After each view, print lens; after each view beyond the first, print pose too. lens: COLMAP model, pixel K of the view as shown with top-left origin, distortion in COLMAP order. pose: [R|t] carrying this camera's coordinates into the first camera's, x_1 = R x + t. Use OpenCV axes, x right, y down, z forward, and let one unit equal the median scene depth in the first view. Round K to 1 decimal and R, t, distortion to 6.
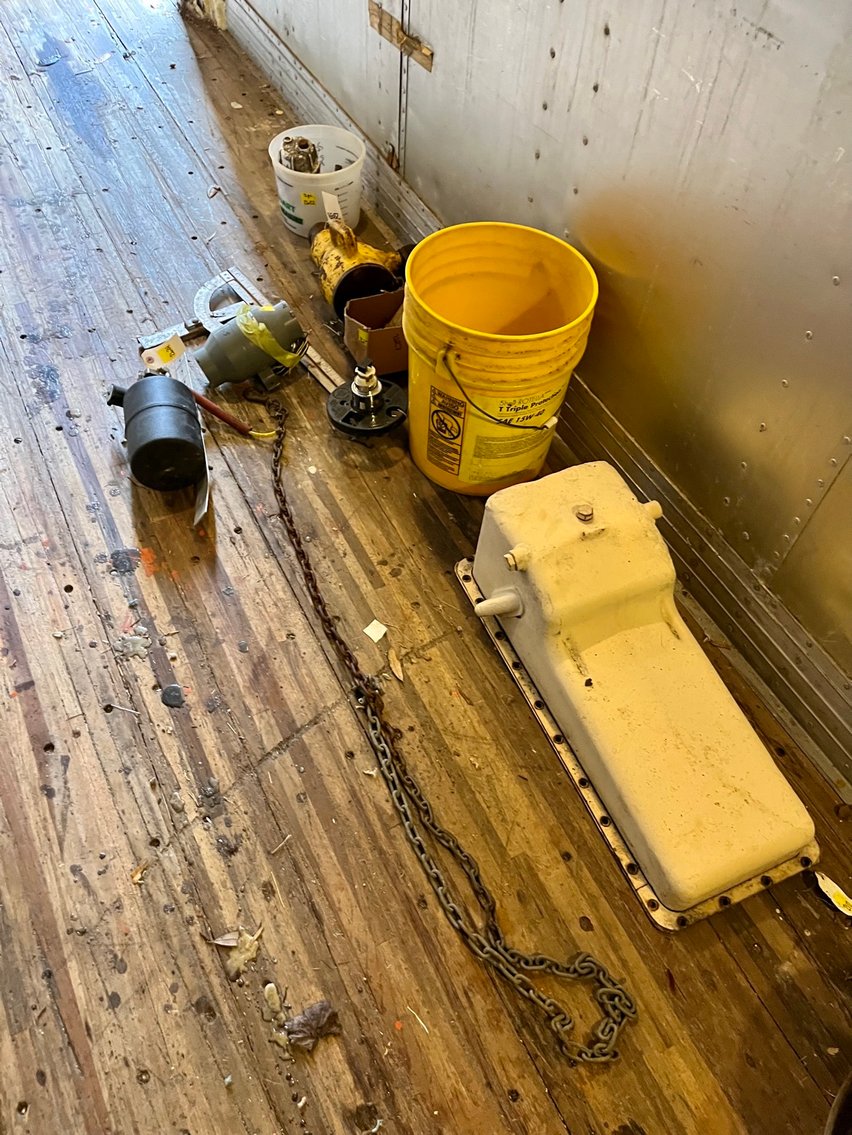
lens RADIAL K [[871.3, 0, 431.8], [0, 871.3, 566.2], [0, 0, 1]] dist [0.038121, -0.065709]
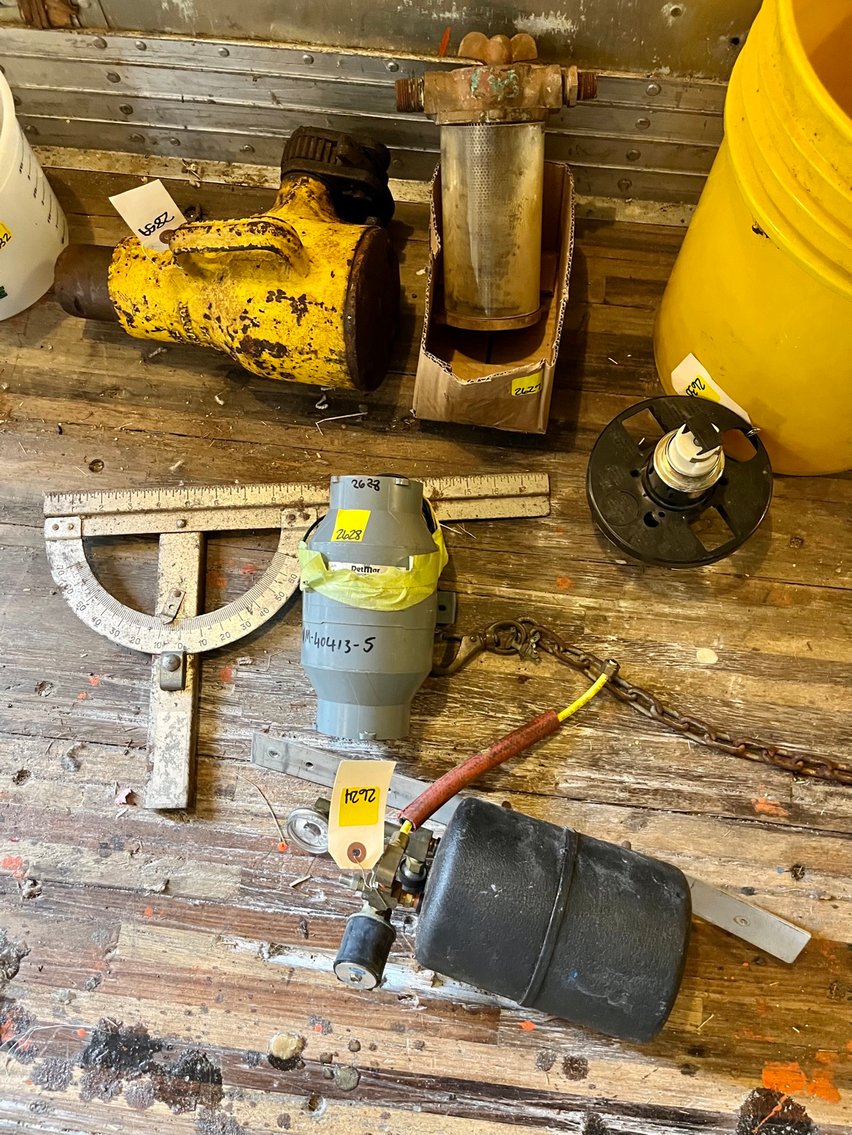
lens RADIAL K [[871.3, 0, 423.9], [0, 871.3, 576.9], [0, 0, 1]] dist [0.038121, -0.065709]
pose [[0.560230, -0.811861, 0.164389, -0.254439], [0.690225, 0.567256, 0.449232, -0.435129], [-0.457964, -0.138208, 0.878161, 0.625980]]
